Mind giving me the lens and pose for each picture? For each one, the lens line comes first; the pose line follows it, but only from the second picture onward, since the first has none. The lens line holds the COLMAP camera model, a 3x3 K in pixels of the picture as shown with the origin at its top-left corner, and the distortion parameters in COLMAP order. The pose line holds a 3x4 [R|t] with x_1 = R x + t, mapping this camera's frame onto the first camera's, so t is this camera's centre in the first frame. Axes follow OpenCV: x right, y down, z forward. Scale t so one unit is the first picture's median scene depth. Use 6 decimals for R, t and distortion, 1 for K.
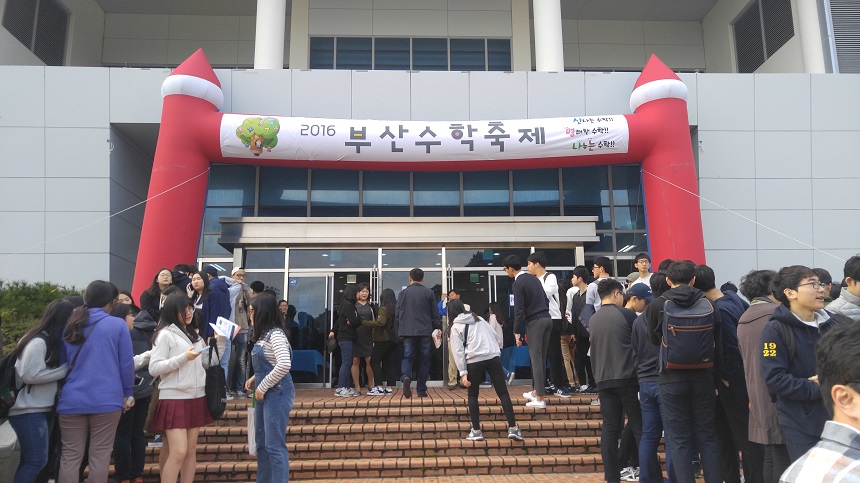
lens RADIAL K [[644.6, 0, 433.8], [0, 644.6, 244.0], [0, 0, 1]] dist [-0.003323, -0.000411]
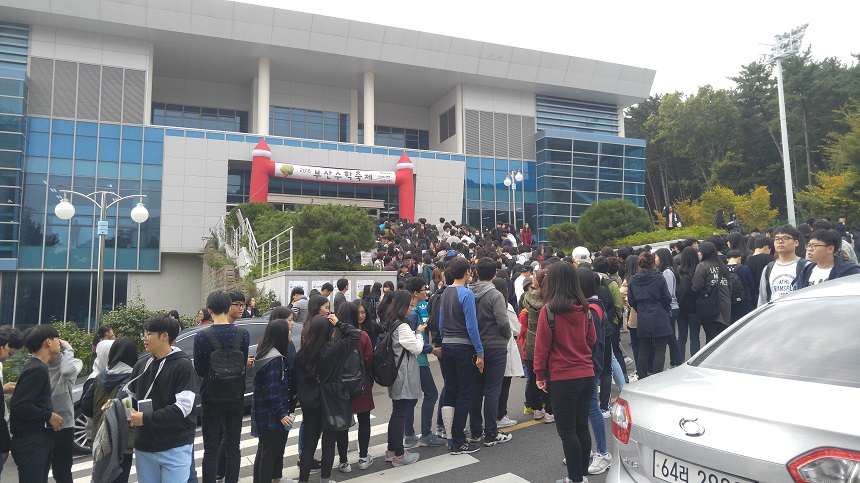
lens RADIAL K [[644.6, 0, 431.0], [0, 644.6, 239.8], [0, 0, 1]] dist [-0.003323, -0.000411]
pose [[0.934912, 0.035897, 0.353059, -0.721986], [-0.064121, 0.995584, 0.068569, -0.091116], [-0.349038, -0.086745, 0.933085, -2.298015]]
